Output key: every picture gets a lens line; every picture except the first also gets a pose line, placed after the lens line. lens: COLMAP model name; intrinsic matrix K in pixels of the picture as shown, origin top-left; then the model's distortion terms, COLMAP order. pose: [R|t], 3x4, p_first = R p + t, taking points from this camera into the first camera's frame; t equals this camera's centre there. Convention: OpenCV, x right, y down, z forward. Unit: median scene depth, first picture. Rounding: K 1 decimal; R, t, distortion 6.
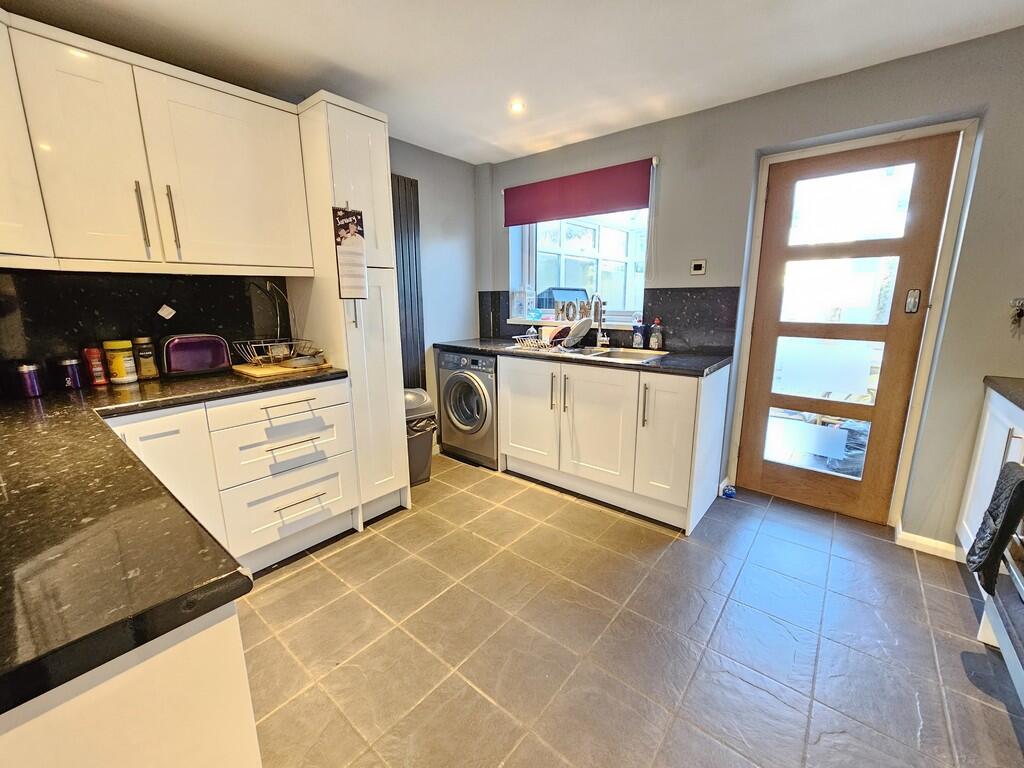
lens RADIAL K [[418.2, 0, 518.6], [0, 418.2, 379.3], [0, 0, 1]] dist [-0.000493, 0.001107]
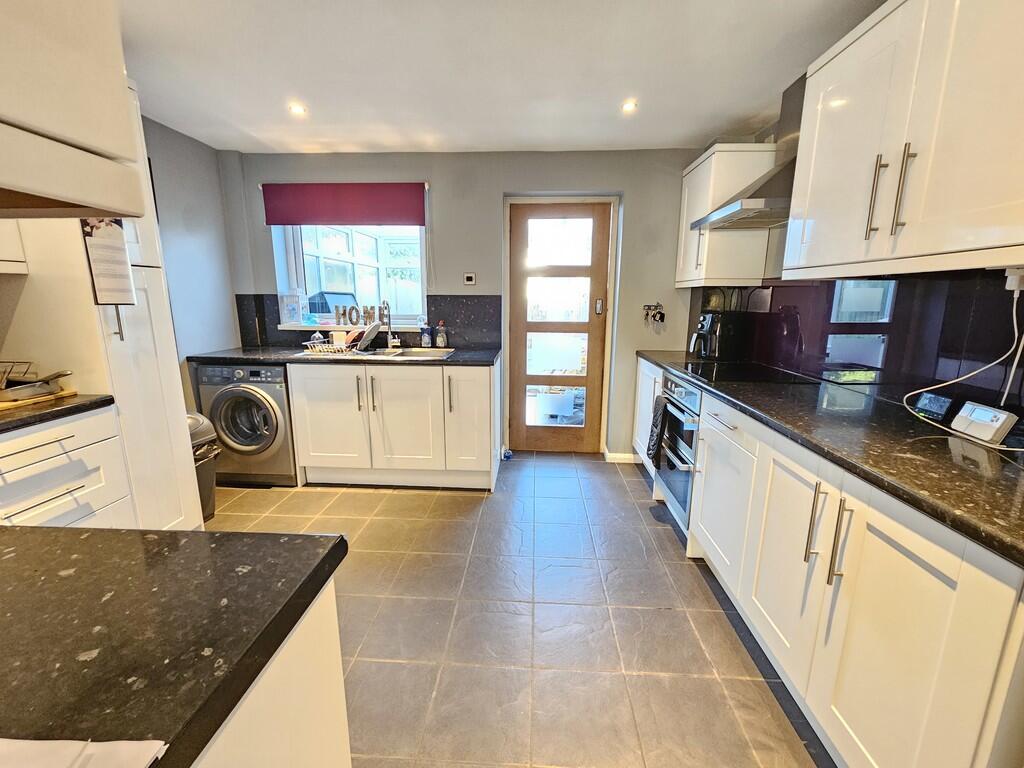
lens RADIAL K [[418.2, 0, 513.2], [0, 418.2, 379.8], [0, 0, 1]] dist [-0.000493, 0.001107]
pose [[0.808737, -0.103100, 0.579064, -0.230974], [0.105186, 0.993998, 0.030071, 0.004639], [-0.578689, 0.036590, 0.814727, -0.073249]]
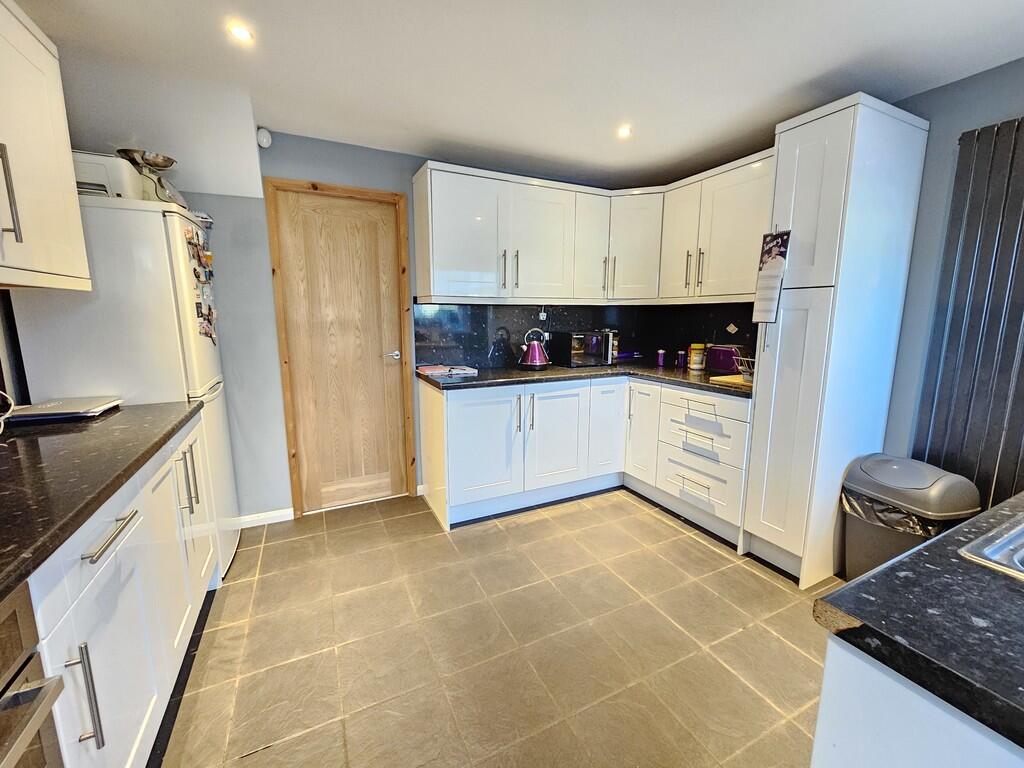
lens RADIAL K [[418.2, 0, 513.6], [0, 418.2, 380.9], [0, 0, 1]] dist [-0.000493, 0.001107]
pose [[-0.415363, 0.147919, -0.897549, 0.675749], [-0.181277, 0.953440, 0.241020, -0.171394], [0.891410, 0.262816, -0.369209, 0.779201]]
